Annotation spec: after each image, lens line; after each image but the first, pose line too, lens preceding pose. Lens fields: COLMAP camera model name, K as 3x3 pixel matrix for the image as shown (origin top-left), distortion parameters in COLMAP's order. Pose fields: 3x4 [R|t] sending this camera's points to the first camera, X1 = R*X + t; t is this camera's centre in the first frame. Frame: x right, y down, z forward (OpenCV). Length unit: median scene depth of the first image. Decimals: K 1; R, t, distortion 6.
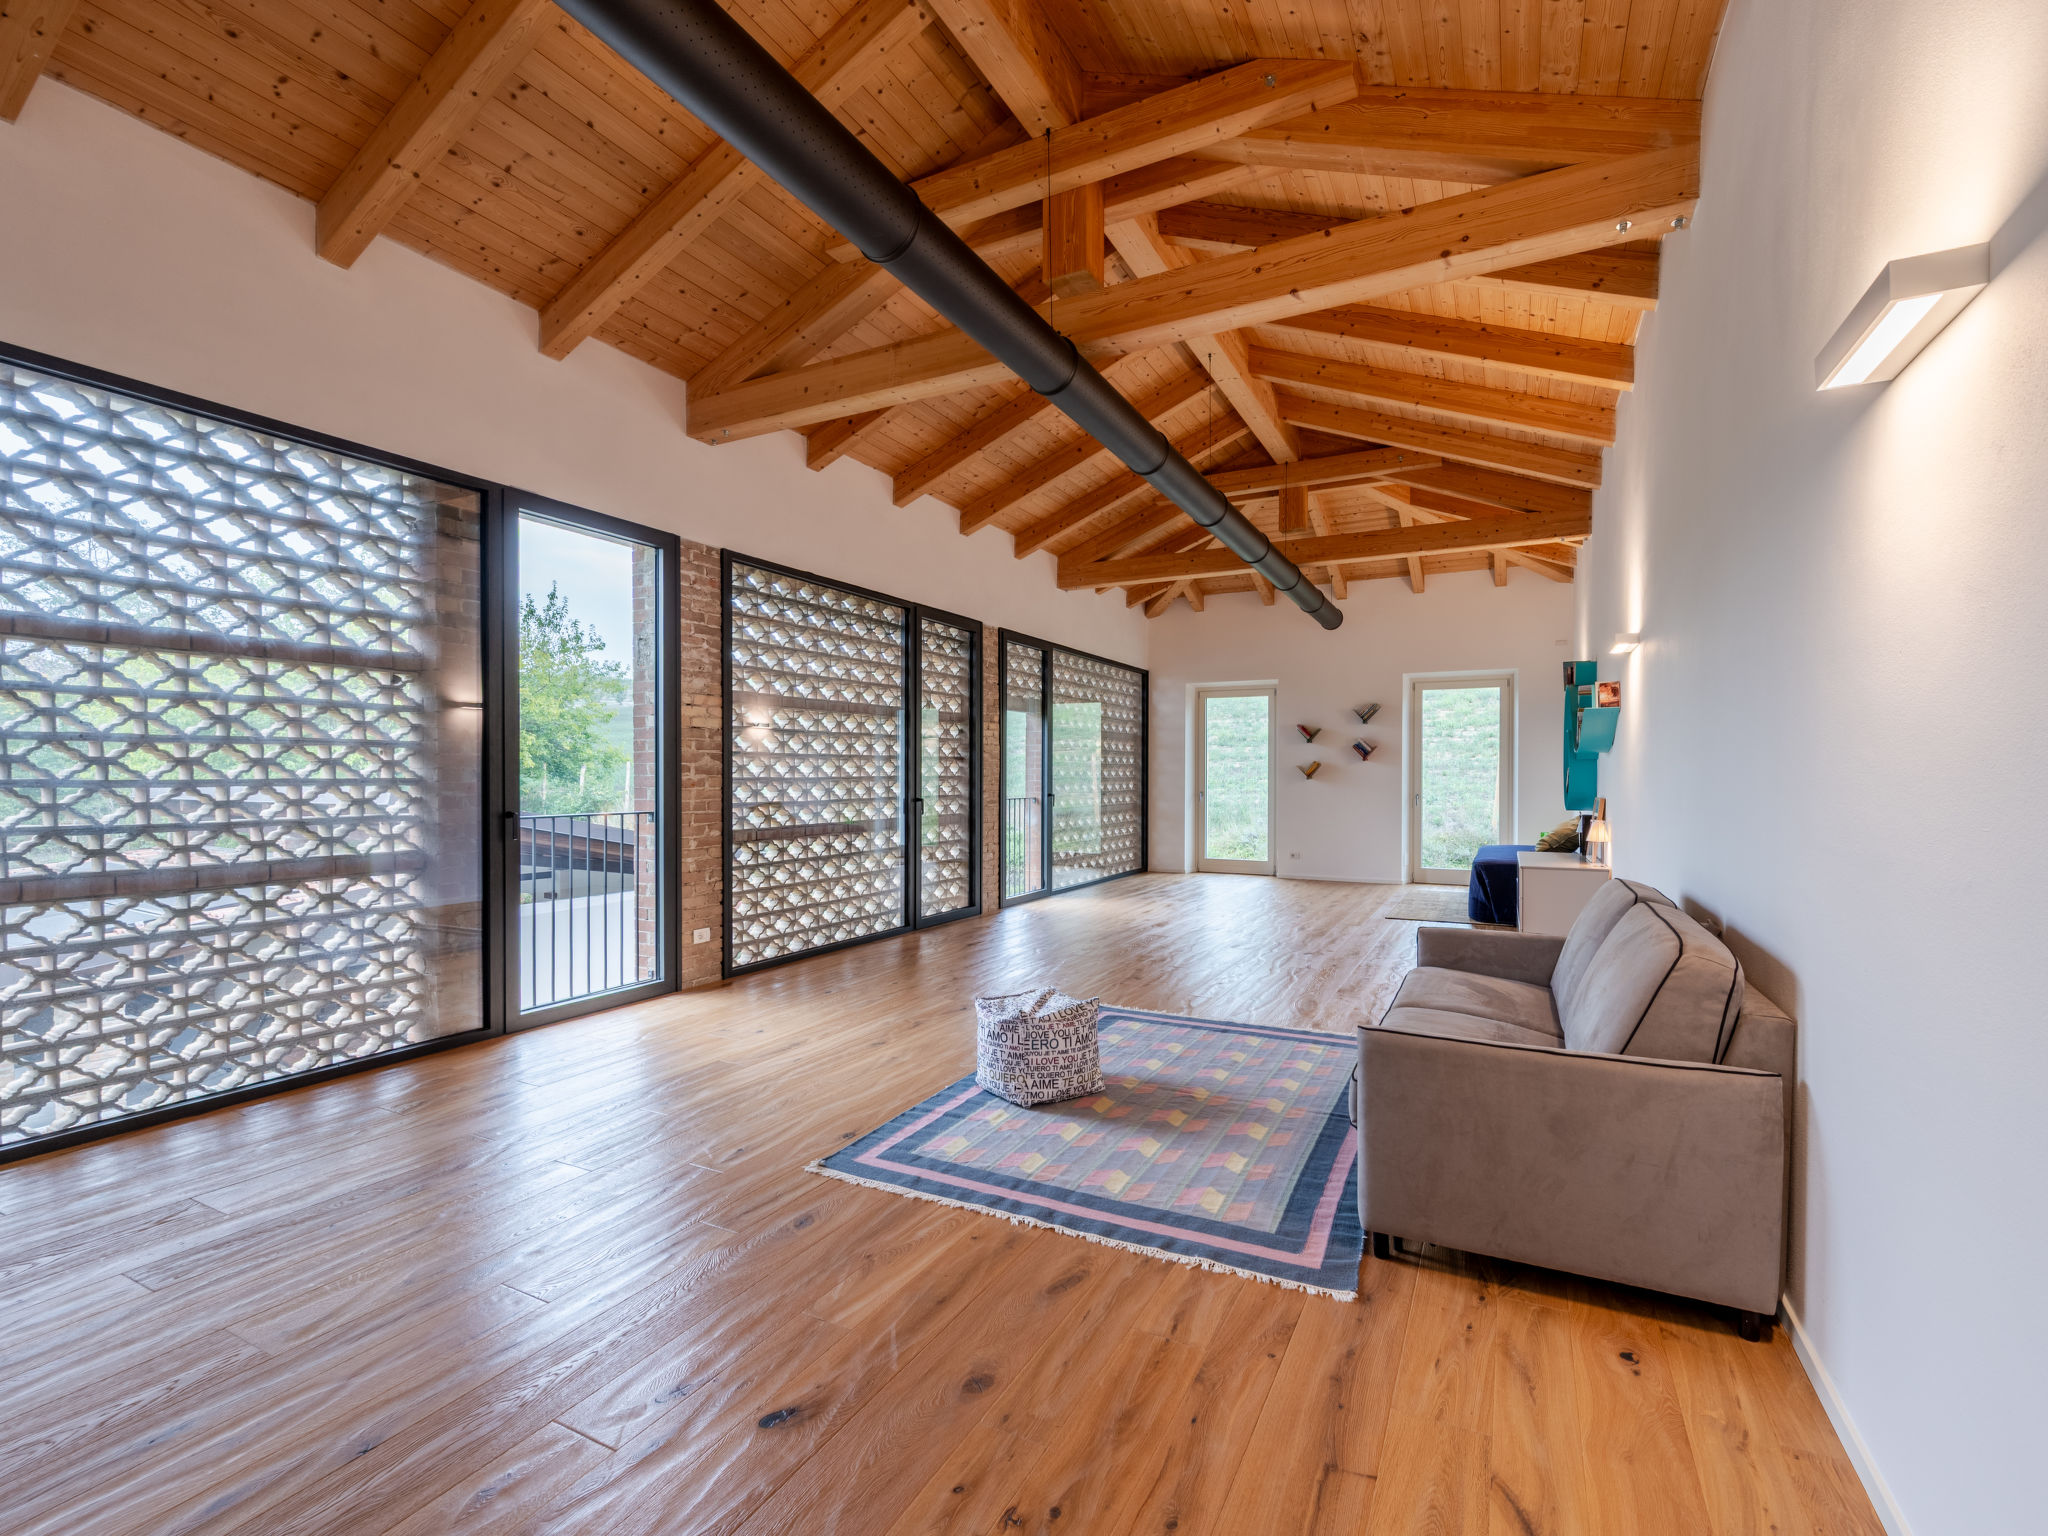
lens RADIAL K [[928.8, 0, 1045.5], [0, 928.8, 775.4], [0, 0, 1]] dist [-0.000850, -0.000903]
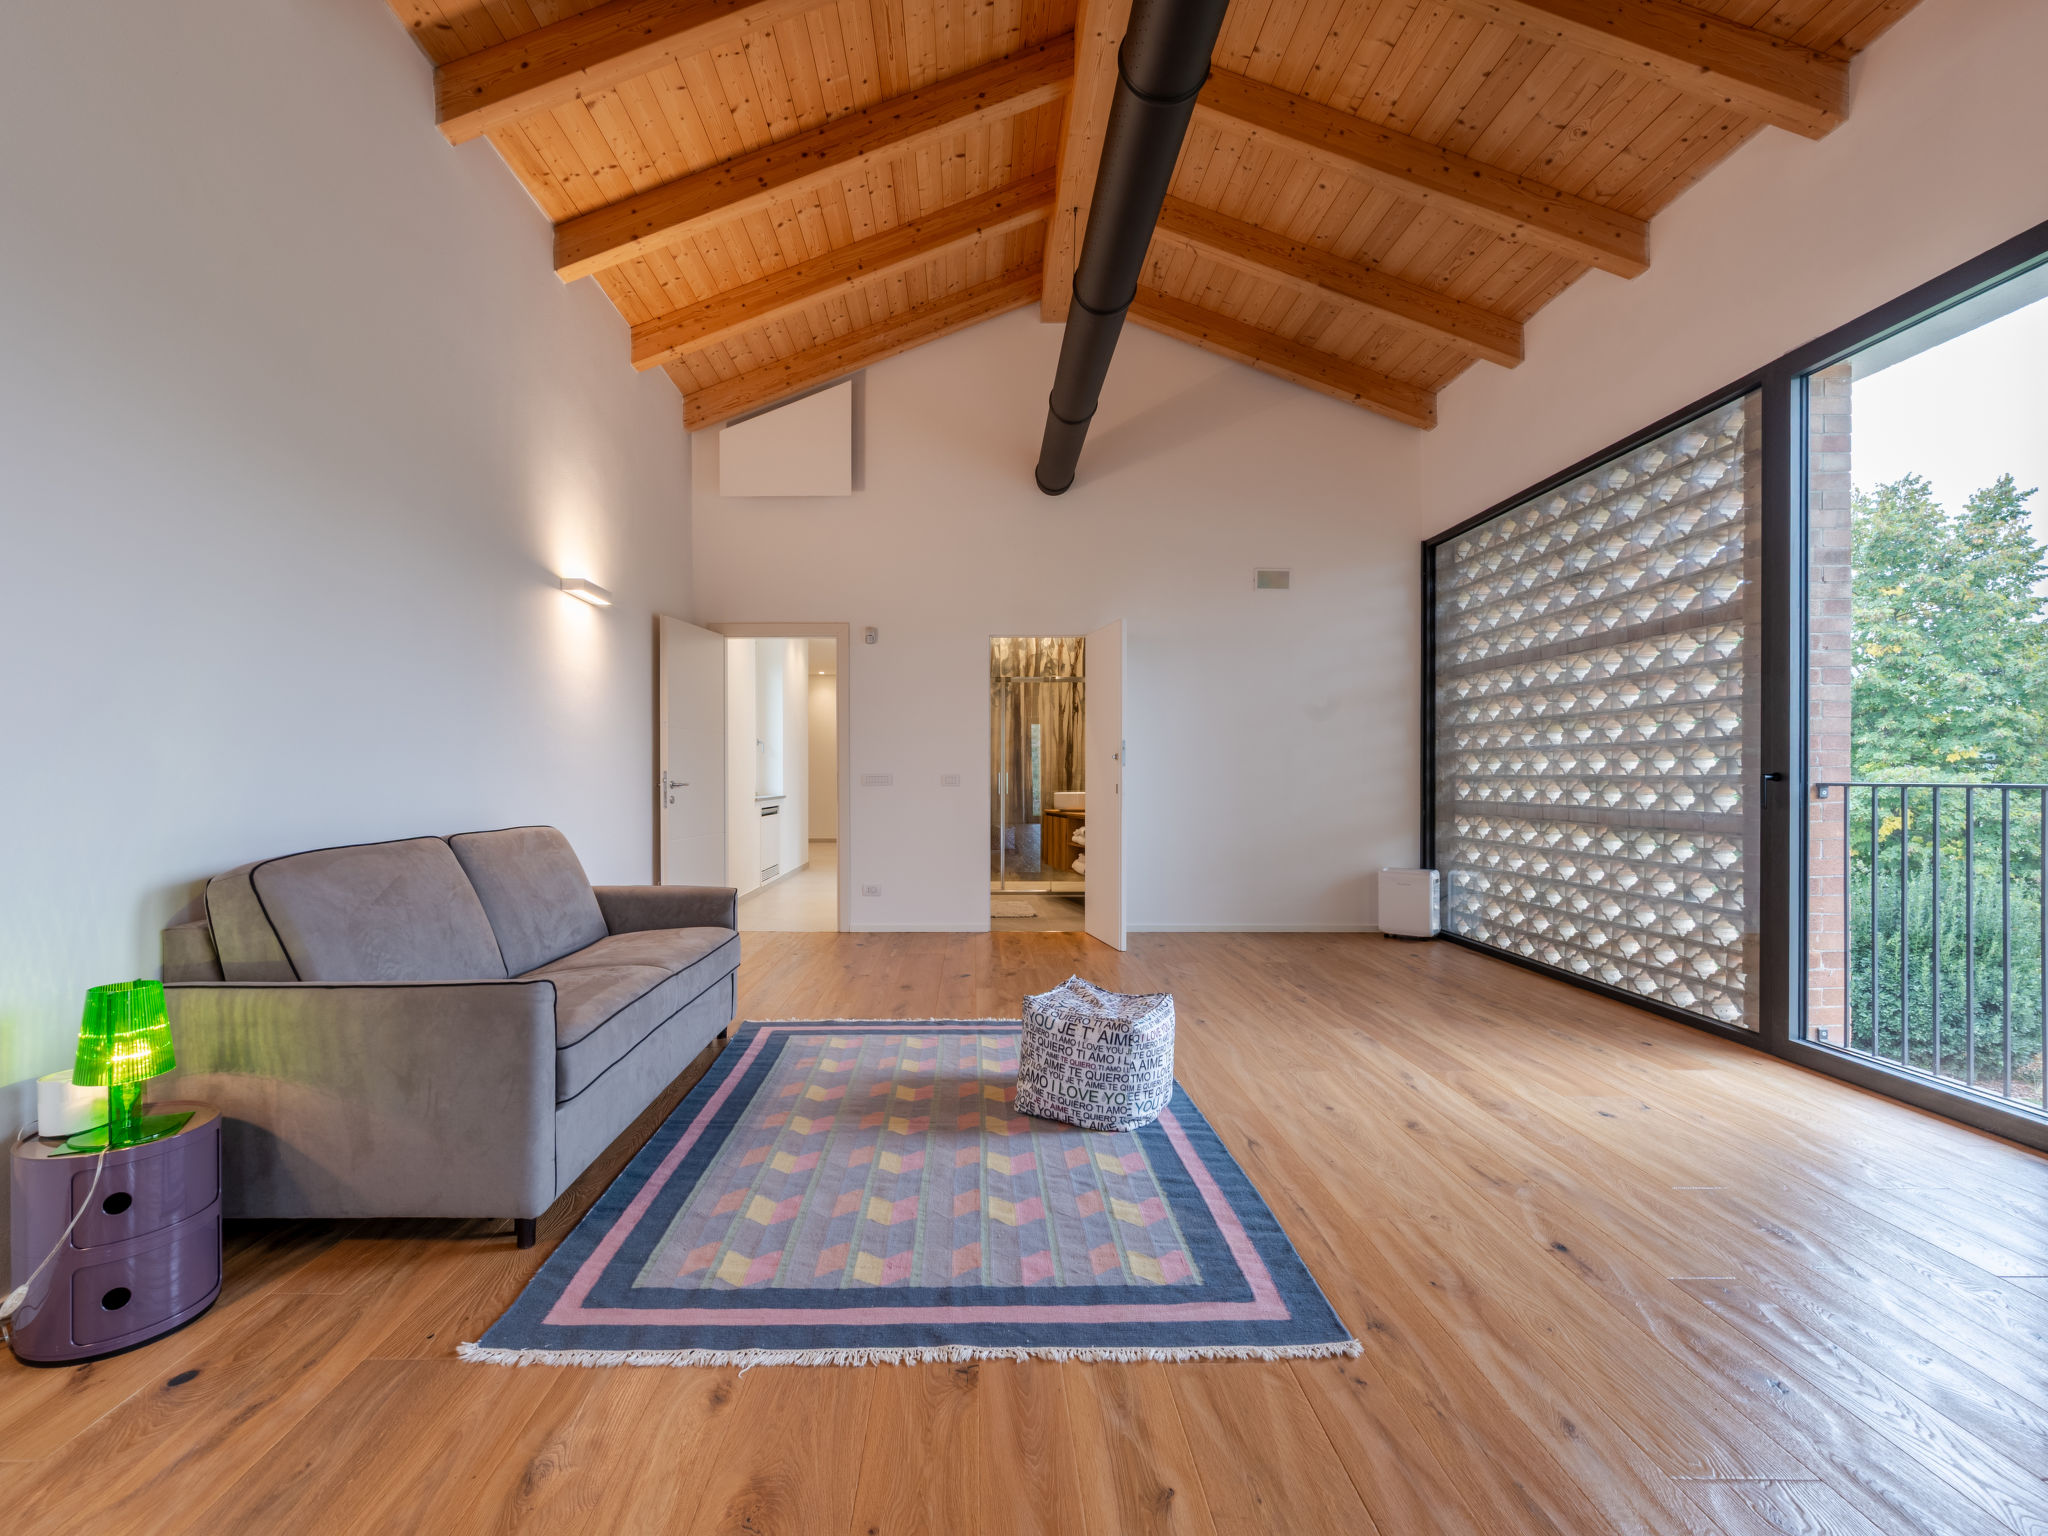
lens RADIAL K [[928.8, 0, 1045.5], [0, 928.8, 775.4], [0, 0, 1]] dist [-0.000850, -0.000903]
pose [[-0.854000, 0.005269, -0.520246, 0.438299], [0.004613, 0.999986, 0.002556, 0.043176], [0.520253, -0.000217, -0.854012, 1.624419]]
